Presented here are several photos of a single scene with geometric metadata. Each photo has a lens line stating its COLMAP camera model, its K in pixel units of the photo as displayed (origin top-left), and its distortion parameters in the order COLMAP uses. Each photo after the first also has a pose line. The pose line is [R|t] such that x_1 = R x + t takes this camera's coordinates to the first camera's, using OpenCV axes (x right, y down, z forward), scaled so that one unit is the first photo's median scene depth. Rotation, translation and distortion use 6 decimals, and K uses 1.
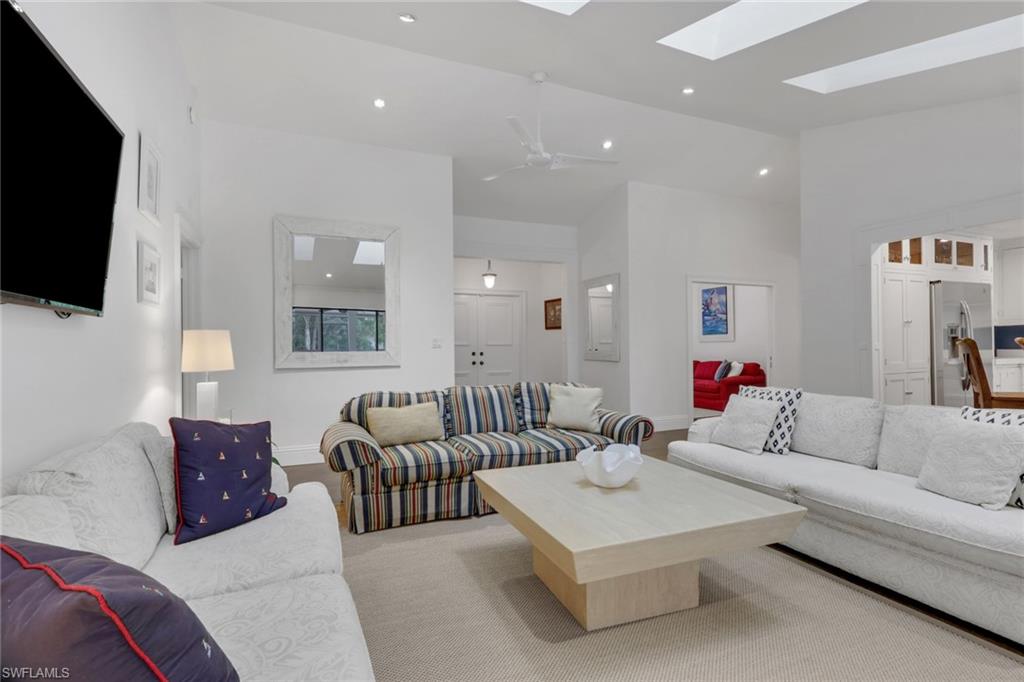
lens RADIAL K [[487.5, 0, 512.0], [0, 487.5, 341.0], [0, 0, 1]] dist [-0.004166, 0.000039]
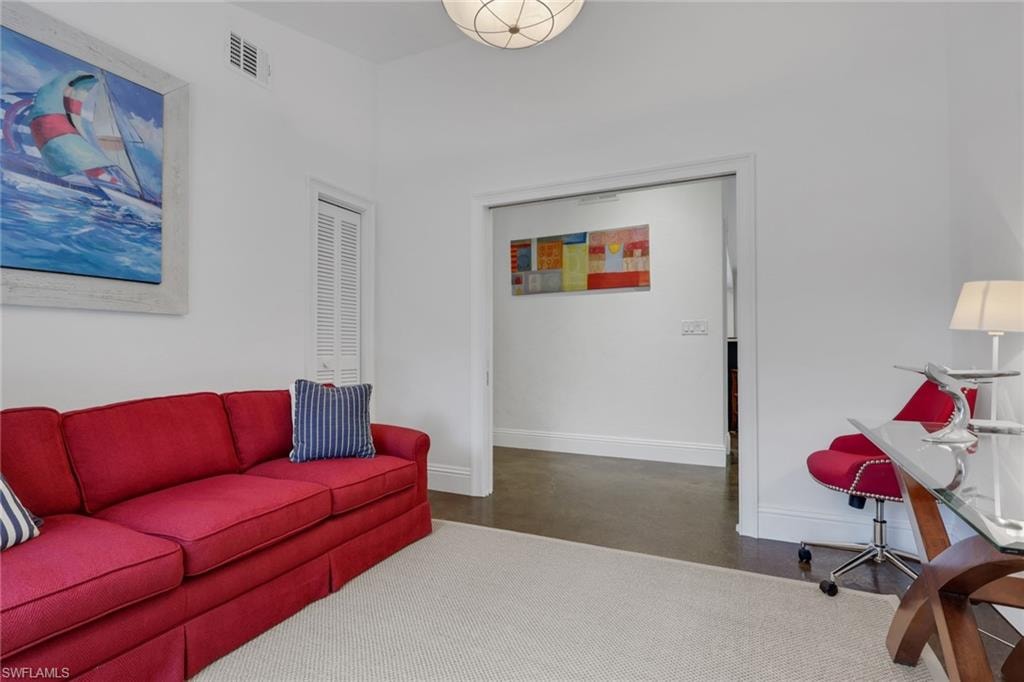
lens RADIAL K [[487.5, 0, 512.0], [0, 487.5, 341.0], [0, 0, 1]] dist [-0.004166, 0.000039]
pose [[-0.680364, 0.017024, 0.732676, 0.132264], [0.002213, 0.999773, -0.021175, 0.020045], [-0.732871, -0.012785, -0.680248, 1.019144]]
